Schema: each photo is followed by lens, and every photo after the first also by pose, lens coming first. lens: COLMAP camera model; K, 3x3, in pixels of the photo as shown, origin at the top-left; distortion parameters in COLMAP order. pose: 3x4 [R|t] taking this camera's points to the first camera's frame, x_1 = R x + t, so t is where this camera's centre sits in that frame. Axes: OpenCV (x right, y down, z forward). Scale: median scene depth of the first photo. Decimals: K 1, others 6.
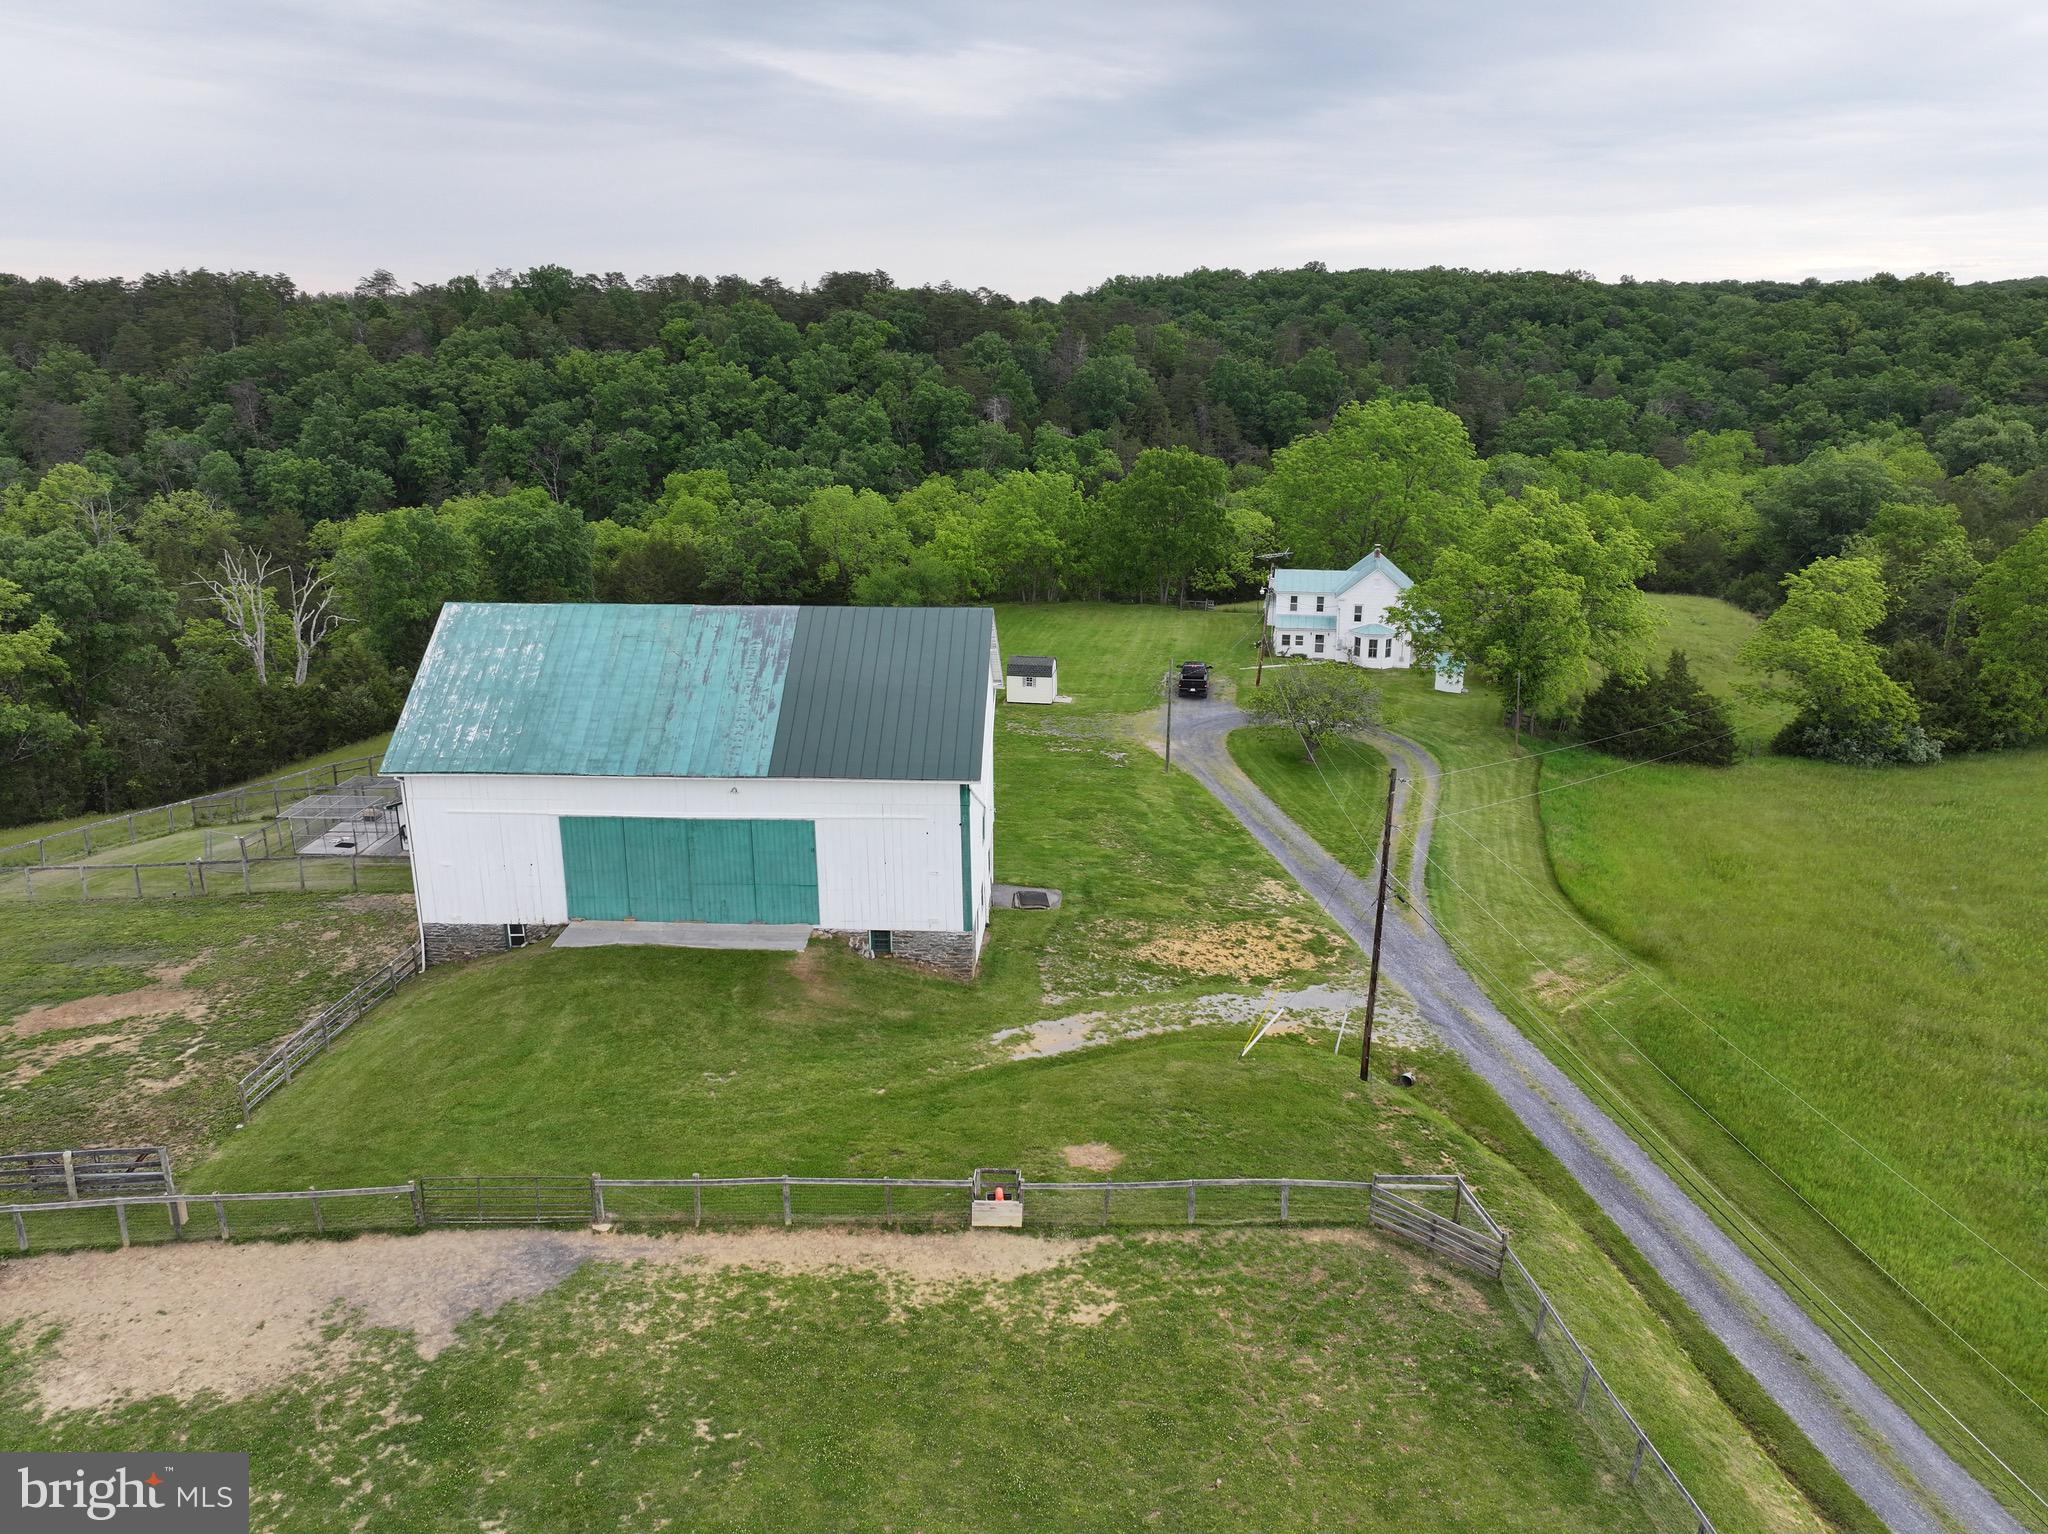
lens RADIAL K [[1457.6, 0, 1015.2], [0, 1457.6, 769.2], [0, 0, 1]] dist [-0.003238, 0.018628]
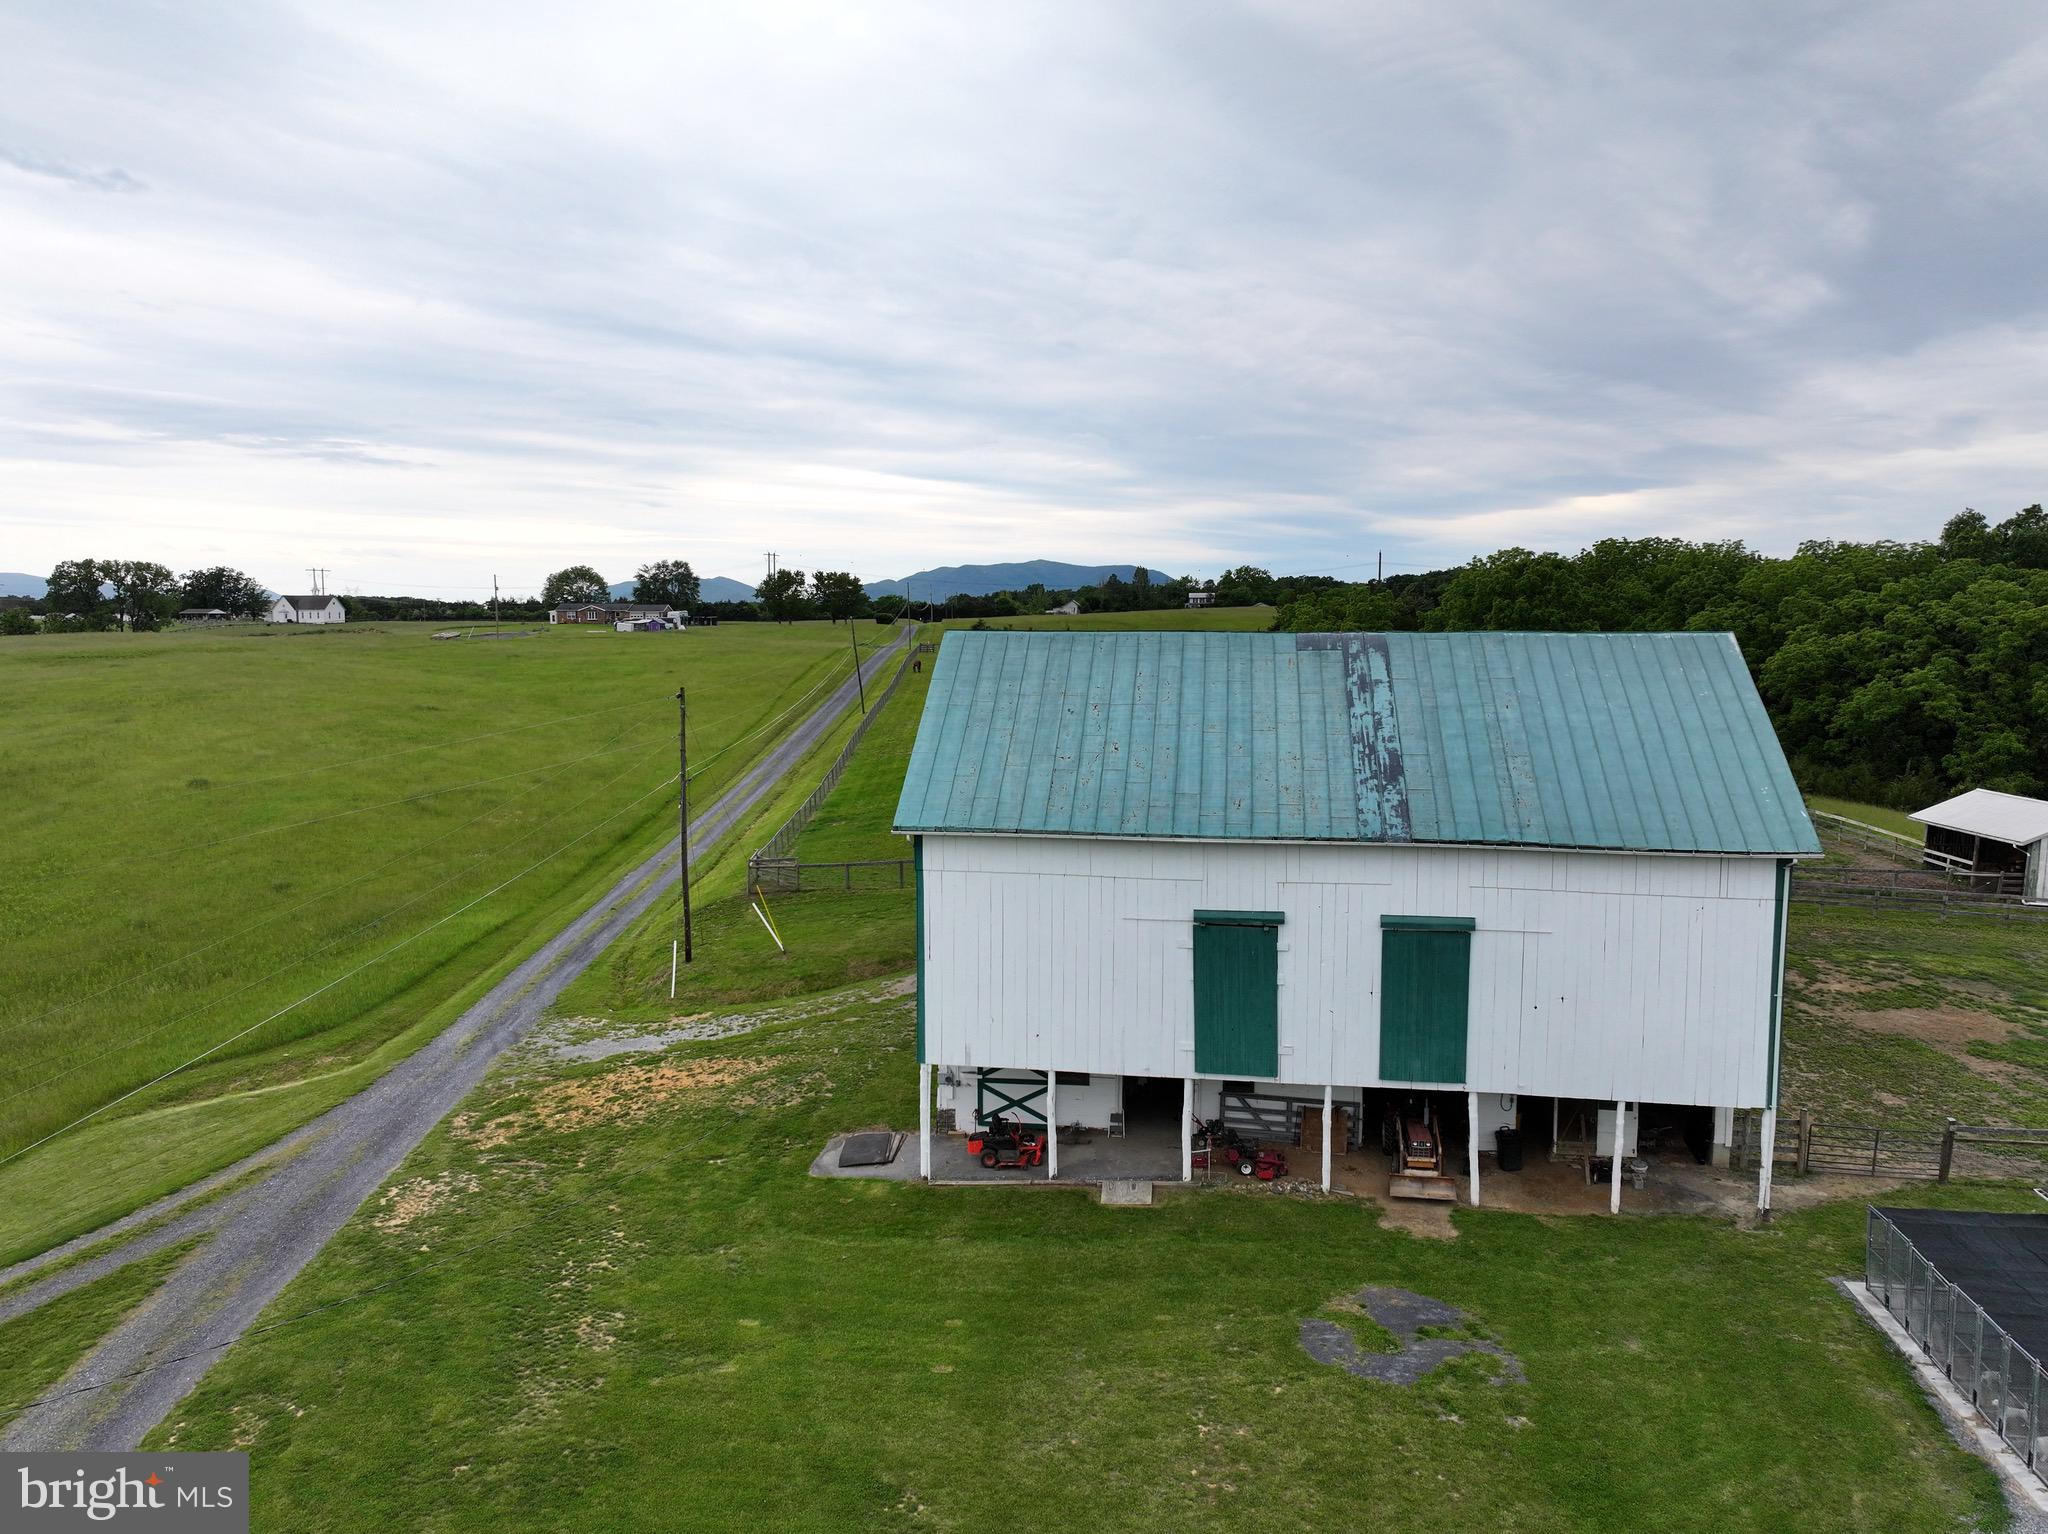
lens RADIAL K [[1457.6, 0, 1032.1], [0, 1457.6, 771.2], [0, 0, 1]] dist [-0.003238, 0.018628]
pose [[-0.996111, -0.012626, 0.087199, -0.021795], [0.023391, 0.916267, 0.399884, -0.060910], [-0.084946, 0.400369, -0.912408, 0.302680]]
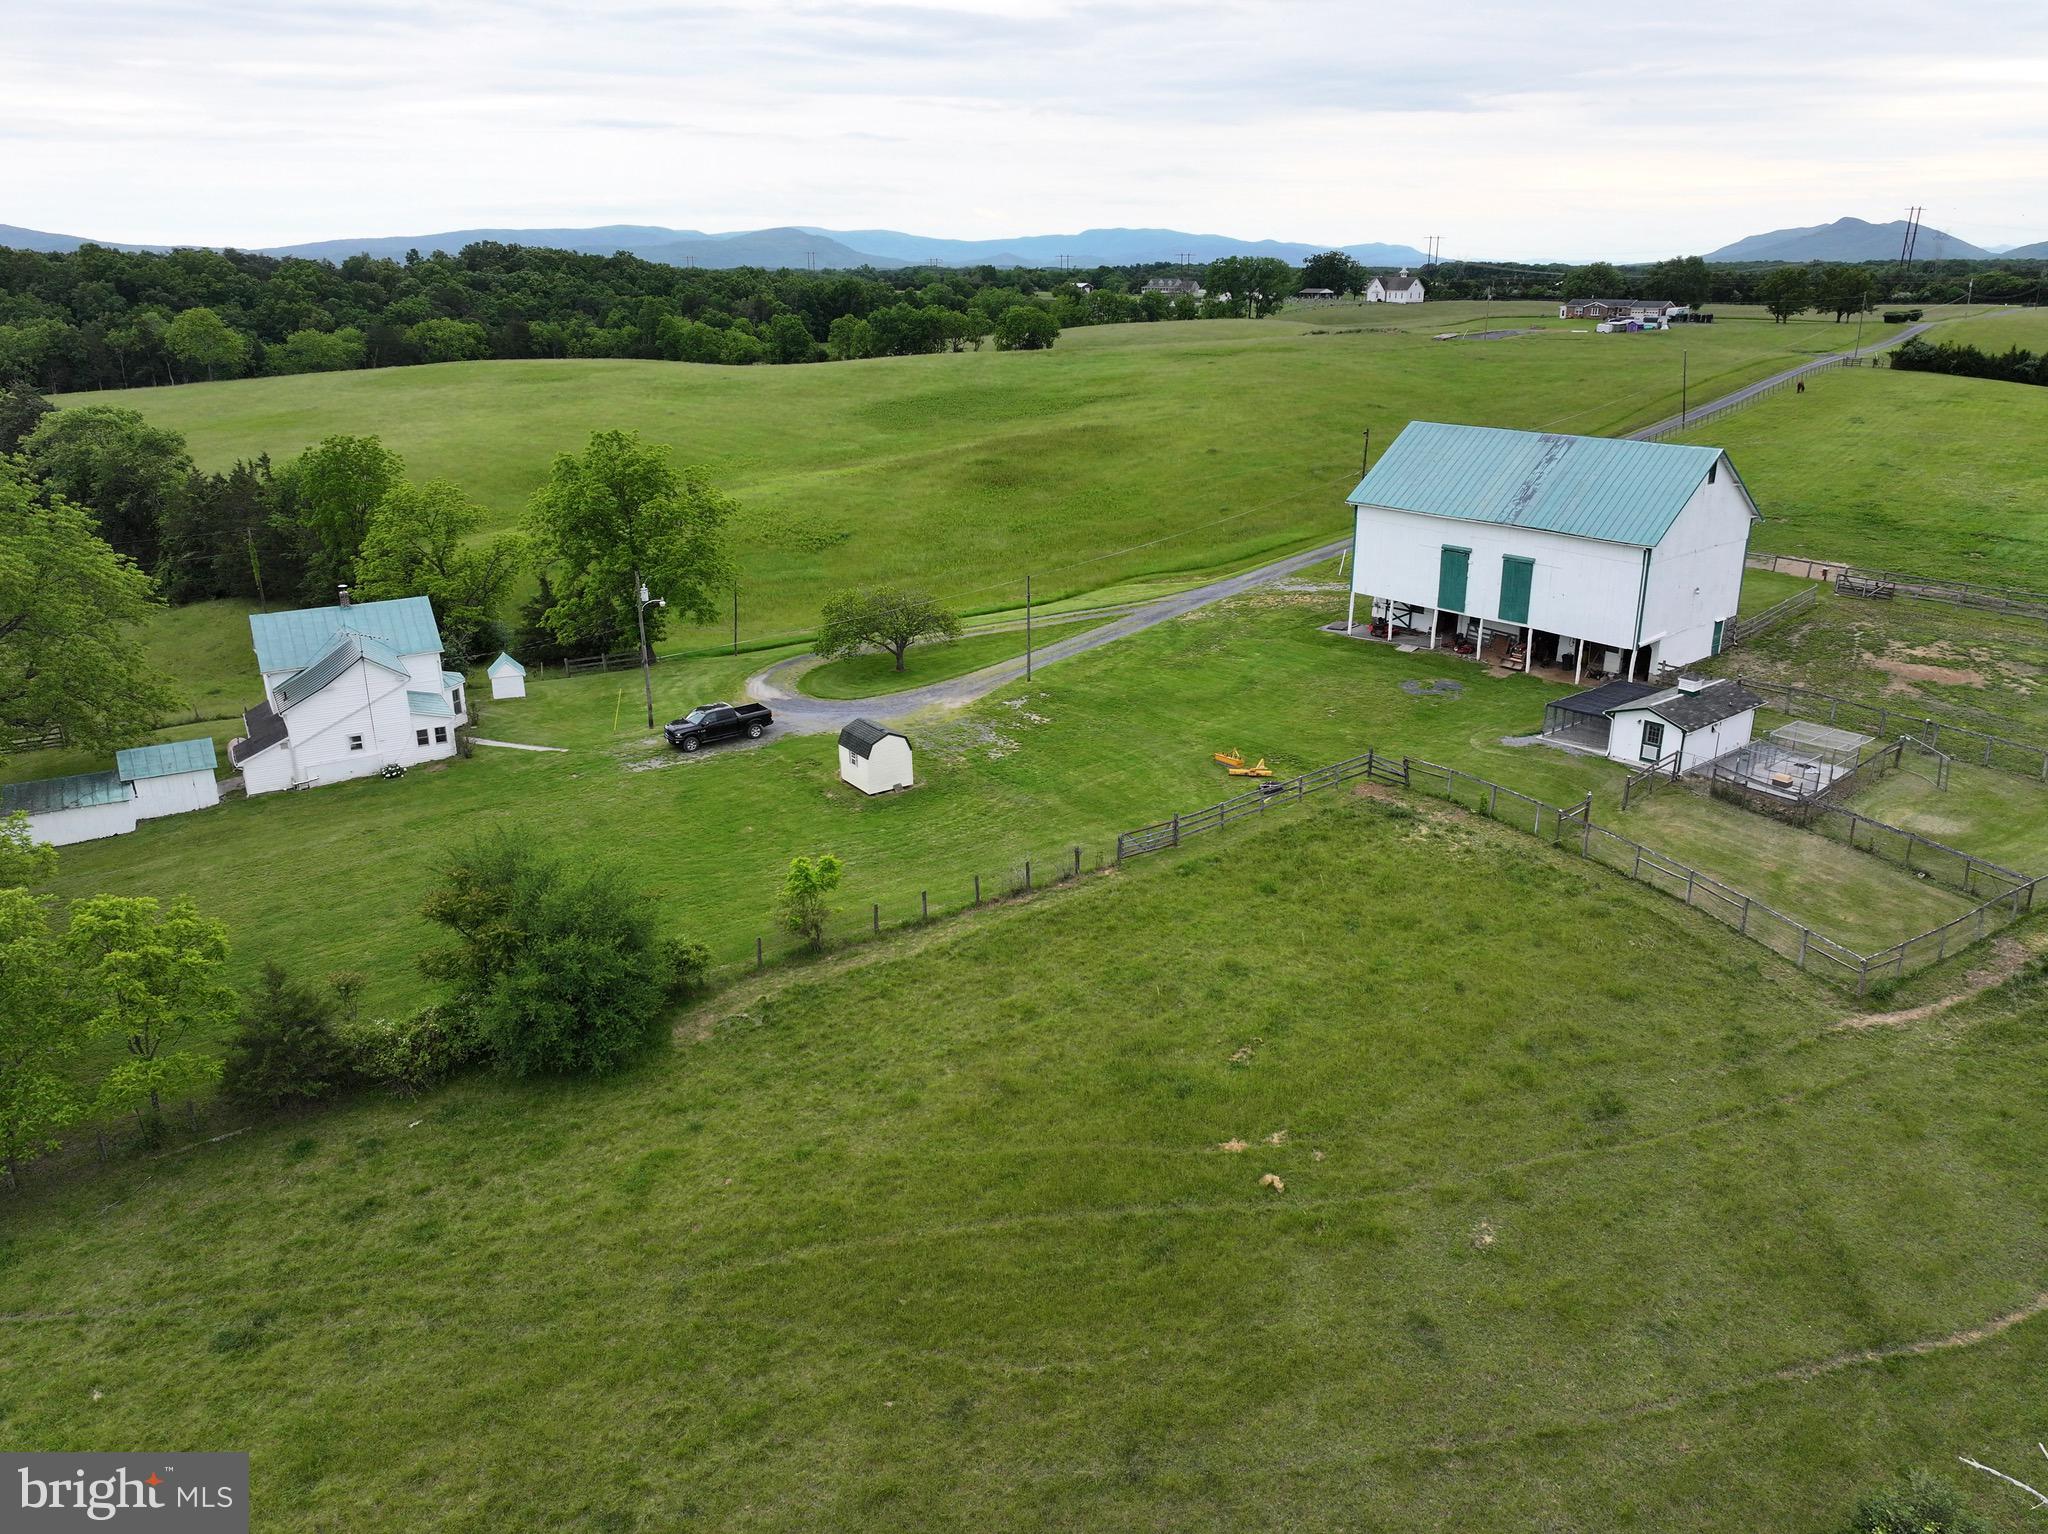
lens RADIAL K [[1457.6, 0, 1018.8], [0, 1457.6, 797.6], [0, 0, 1]] dist [-0.003238, 0.018628]
pose [[-0.685156, -0.249816, 0.684218, -0.180302], [0.219644, 0.824764, 0.521076, -0.135898], [-0.694492, 0.507302, -0.510221, 0.439108]]
